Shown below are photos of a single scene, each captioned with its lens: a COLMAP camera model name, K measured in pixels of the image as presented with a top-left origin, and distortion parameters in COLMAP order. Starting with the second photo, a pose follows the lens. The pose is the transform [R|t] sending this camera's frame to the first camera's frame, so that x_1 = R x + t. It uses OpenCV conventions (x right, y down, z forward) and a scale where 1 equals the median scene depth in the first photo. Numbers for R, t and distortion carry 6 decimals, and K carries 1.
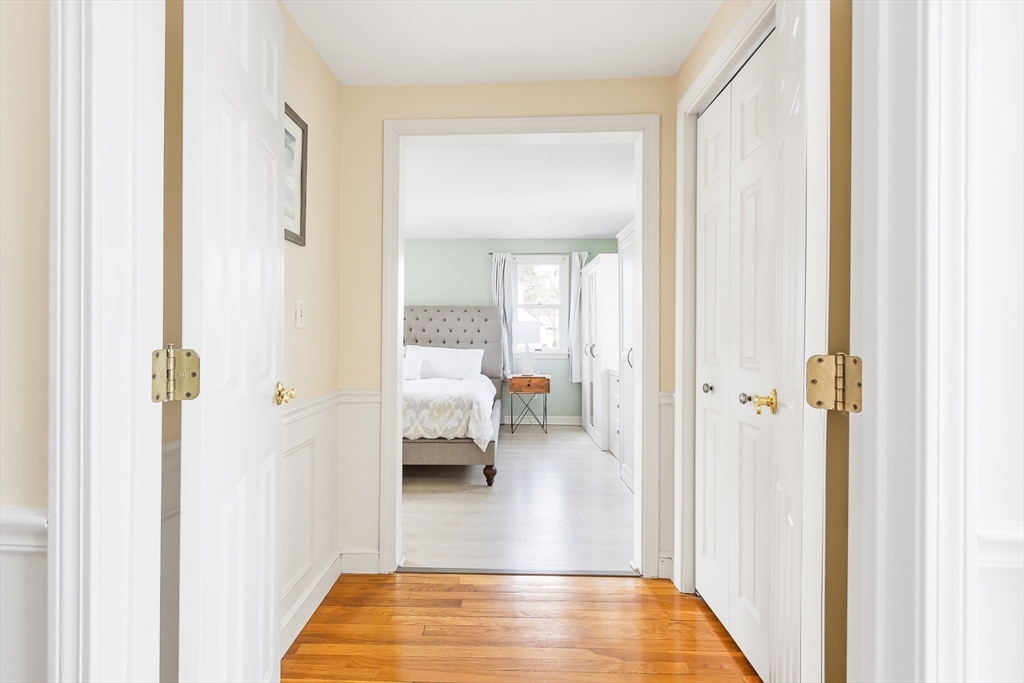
lens RADIAL K [[469.6, 0, 490.9], [0, 469.6, 342.1], [0, 0, 1]] dist [0.001684, -0.000238]
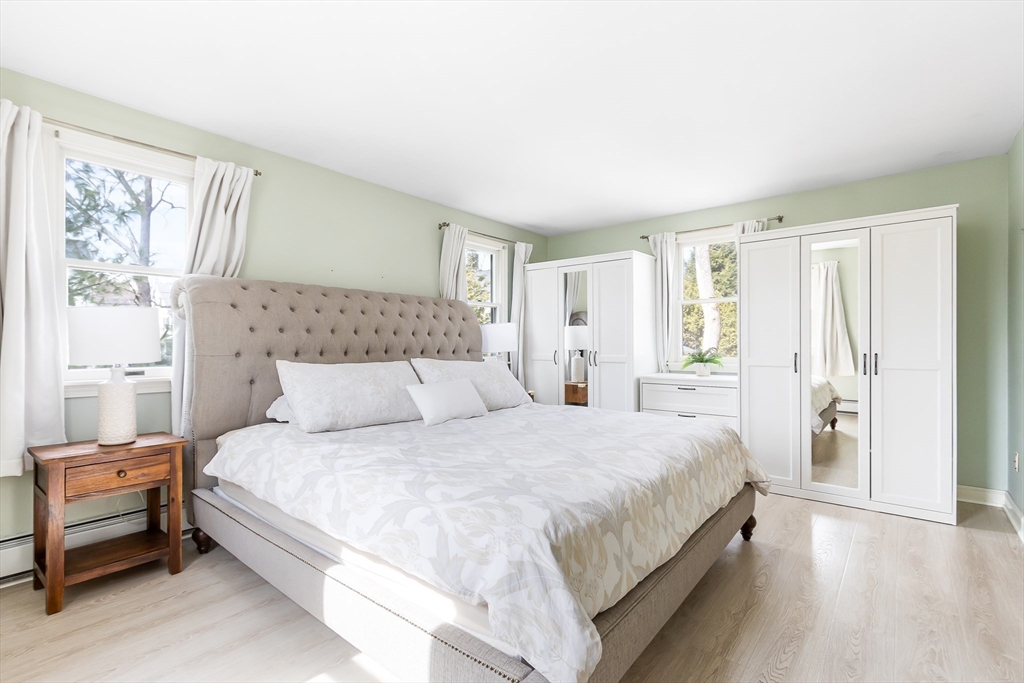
lens RADIAL K [[469.6, 0, 490.9], [0, 469.6, 342.1], [0, 0, 1]] dist [0.001684, -0.000238]
pose [[0.626846, 0.000786, 0.779143, -0.563725], [0.012661, 0.999857, -0.011195, -0.005036], [-0.779040, 0.016882, 0.626747, 0.550500]]
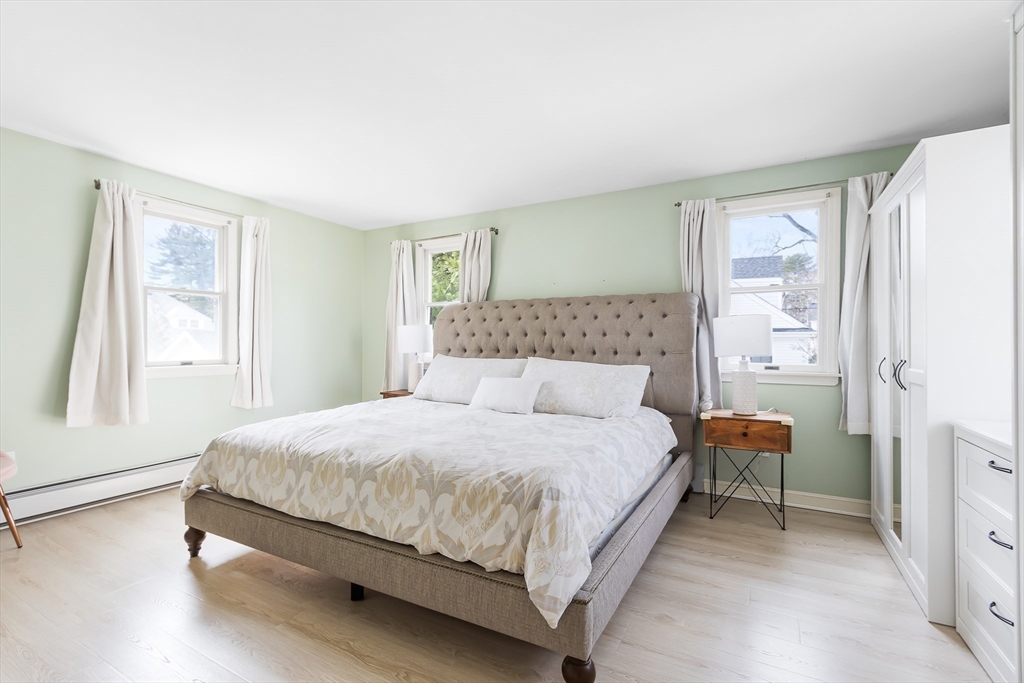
lens RADIAL K [[466.3, 0, 499.0], [0, 466.3, 348.9], [0, 0, 1]] dist [0.011009, -0.000250]
pose [[0.883461, 0.004703, -0.468481, 0.082172], [-0.007578, 0.999962, -0.004252, -0.001208], [0.468443, 0.007306, 0.883463, 0.394204]]
